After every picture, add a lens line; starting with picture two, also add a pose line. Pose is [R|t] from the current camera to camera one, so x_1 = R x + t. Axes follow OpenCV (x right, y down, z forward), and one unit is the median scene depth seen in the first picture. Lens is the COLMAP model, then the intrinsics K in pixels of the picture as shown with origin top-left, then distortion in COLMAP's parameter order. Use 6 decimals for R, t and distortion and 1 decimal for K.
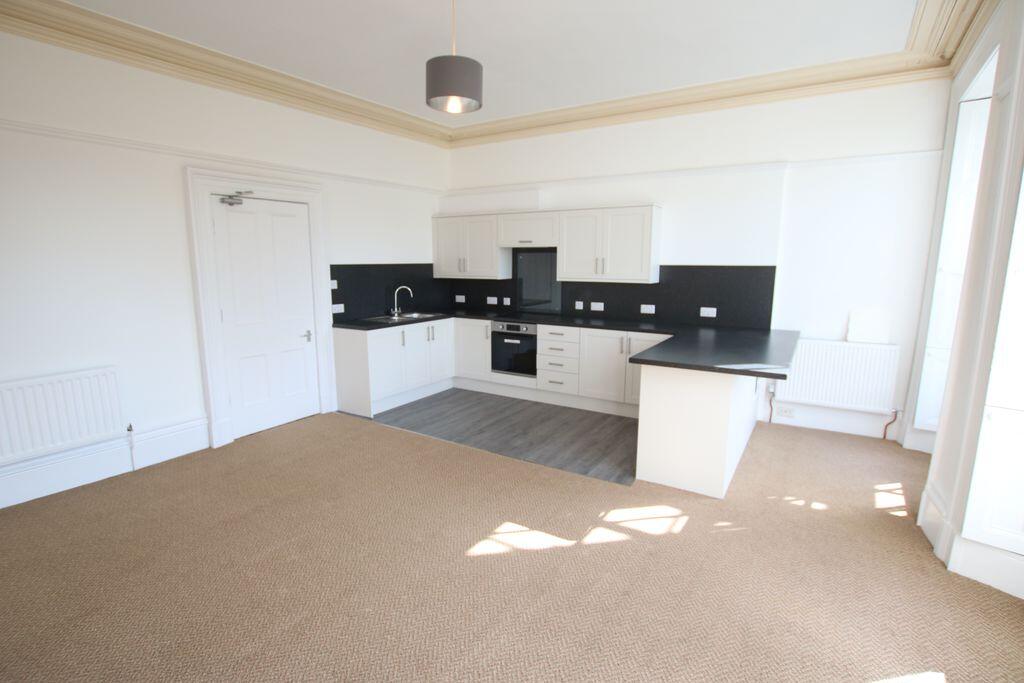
lens RADIAL K [[498.1, 0, 510.2], [0, 498.1, 343.7], [0, 0, 1]] dist [-0.028035, 0.001682]
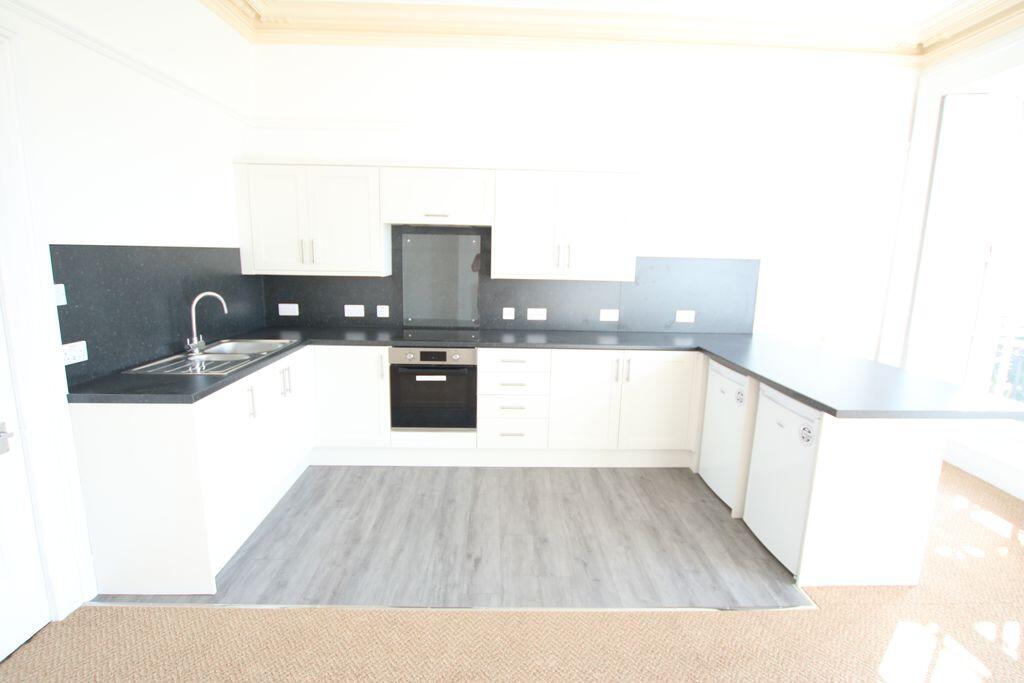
lens RADIAL K [[511.0, 0, 512.0], [0, 511.0, 341.5], [0, 0, 1]] dist [-0.023533, 0.000725]
pose [[0.826331, -0.079370, 0.557564, -0.267079], [0.073775, 0.996744, 0.032550, -0.064498], [-0.558332, 0.014237, 0.829495, 0.438109]]
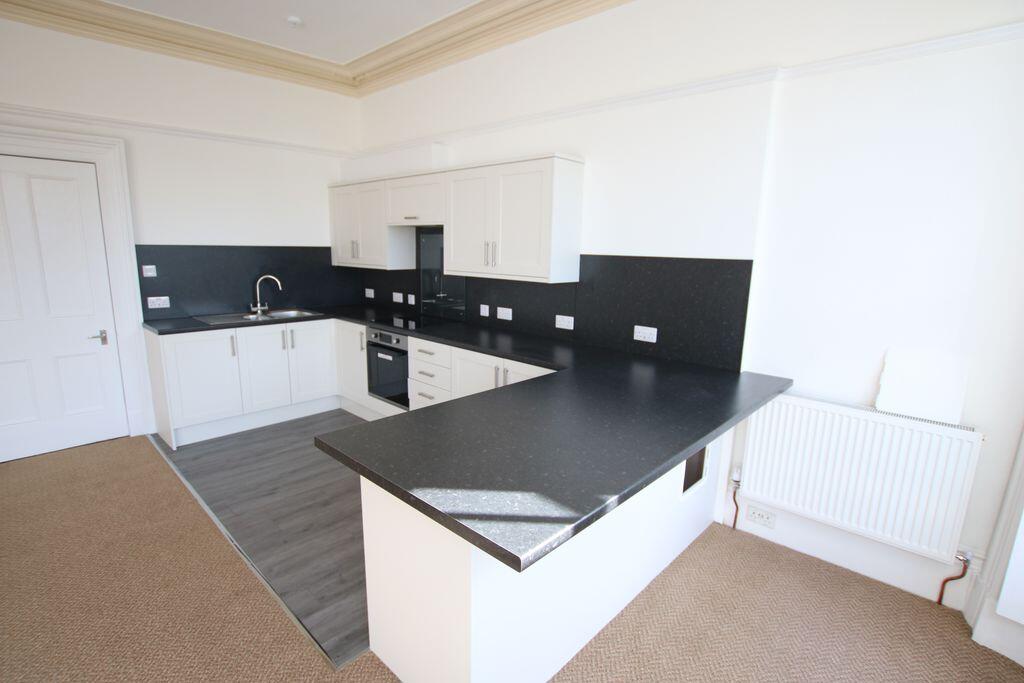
lens RADIAL K [[498.1, 0, 510.2], [0, 498.1, 343.7], [0, 0, 1]] dist [-0.028035, 0.001682]
pose [[0.980434, 0.057479, -0.188269, 0.324389], [-0.052736, 0.998154, 0.030110, -0.056315], [0.189652, -0.019592, 0.981656, 0.339293]]
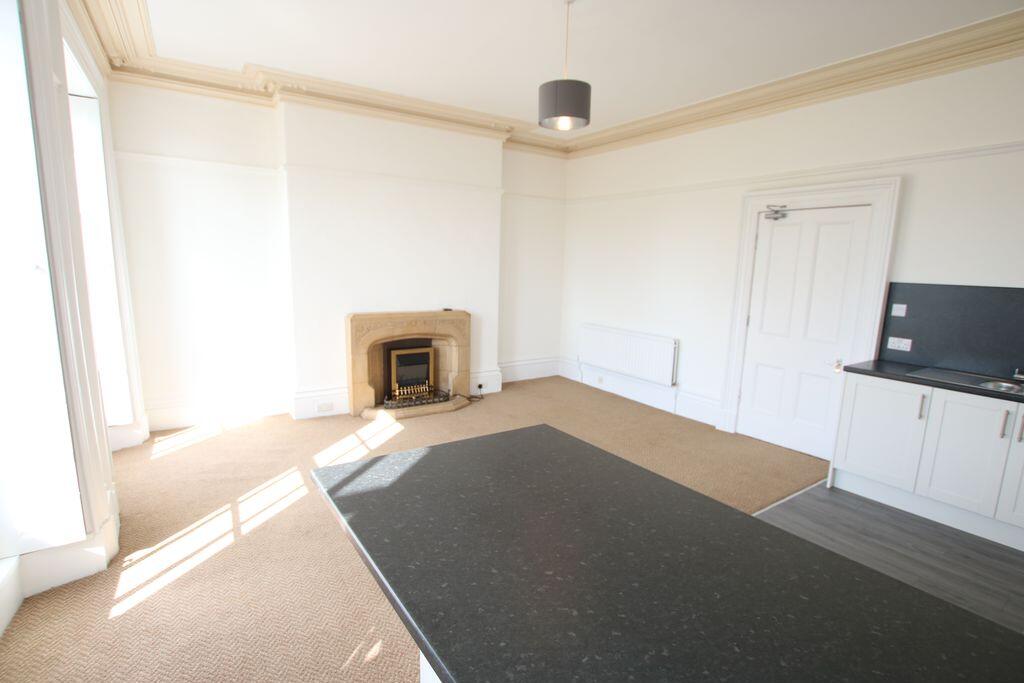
lens RADIAL K [[498.1, 0, 510.2], [0, 498.1, 343.7], [0, 0, 1]] dist [-0.028035, 0.001682]
pose [[-0.402294, 0.135477, -0.905431, 0.503755], [-0.178949, 0.958277, 0.222894, -0.123950], [0.897851, 0.251695, -0.361266, 0.722567]]
